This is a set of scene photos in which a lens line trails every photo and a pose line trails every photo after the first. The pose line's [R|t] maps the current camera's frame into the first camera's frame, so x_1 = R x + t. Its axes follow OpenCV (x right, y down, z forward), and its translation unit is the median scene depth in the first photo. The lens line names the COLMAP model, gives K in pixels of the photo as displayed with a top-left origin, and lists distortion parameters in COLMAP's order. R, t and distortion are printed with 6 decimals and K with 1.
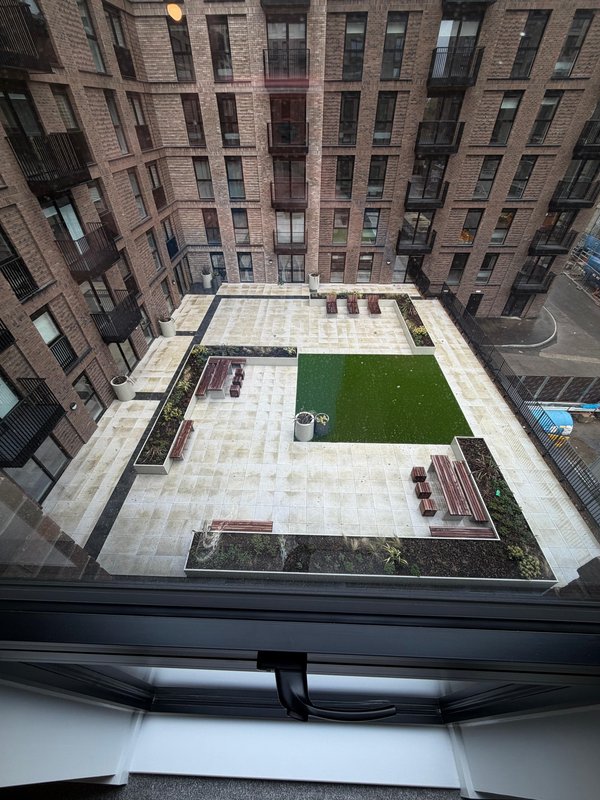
lens RADIAL K [[318.0, 0, 299.7], [0, 318.0, 400.9], [0, 0, 1]] dist [-0.001333, -0.000085]
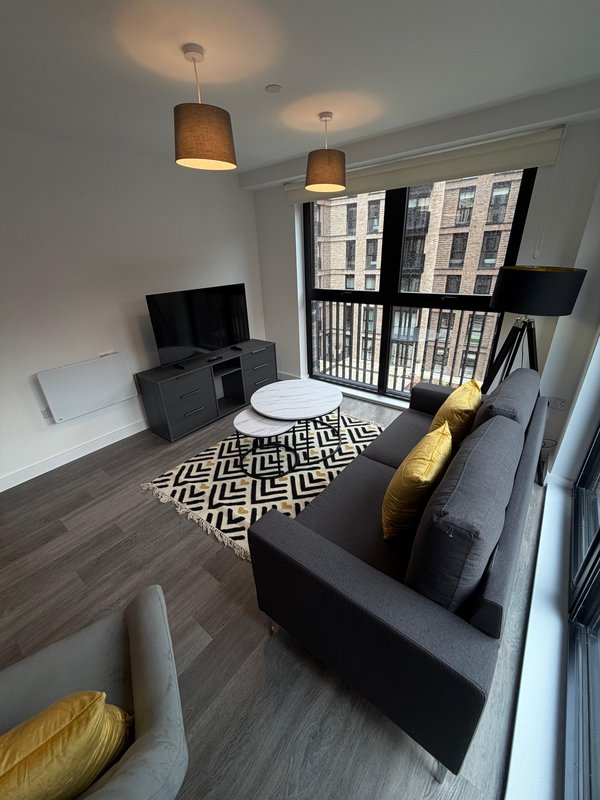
lens RADIAL K [[318.0, 0, 299.3], [0, 318.0, 397.8], [0, 0, 1]] dist [-0.001333, -0.000085]
pose [[0.799721, 0.225664, -0.556347, 0.525590], [-0.380366, 0.907408, -0.178698, 0.124394], [0.464508, 0.354524, 0.811508, -0.127333]]
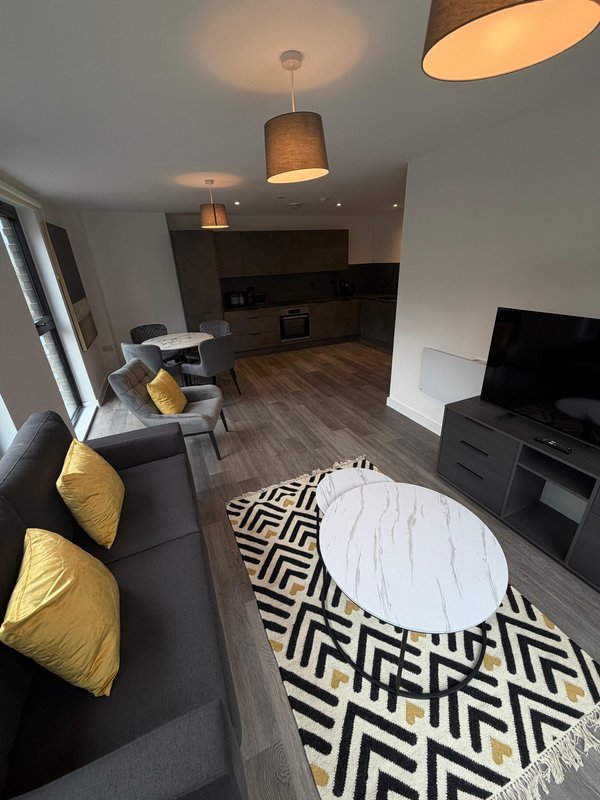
lens RADIAL K [[318.0, 0, 298.9], [0, 318.0, 398.6], [0, 0, 1]] dist [-0.001333, -0.000085]
pose [[-0.907814, 0.207656, -0.364351, 0.483594], [-0.247441, 0.436229, 0.865146, 0.012681], [0.338594, 0.875547, -0.344632, -0.010189]]
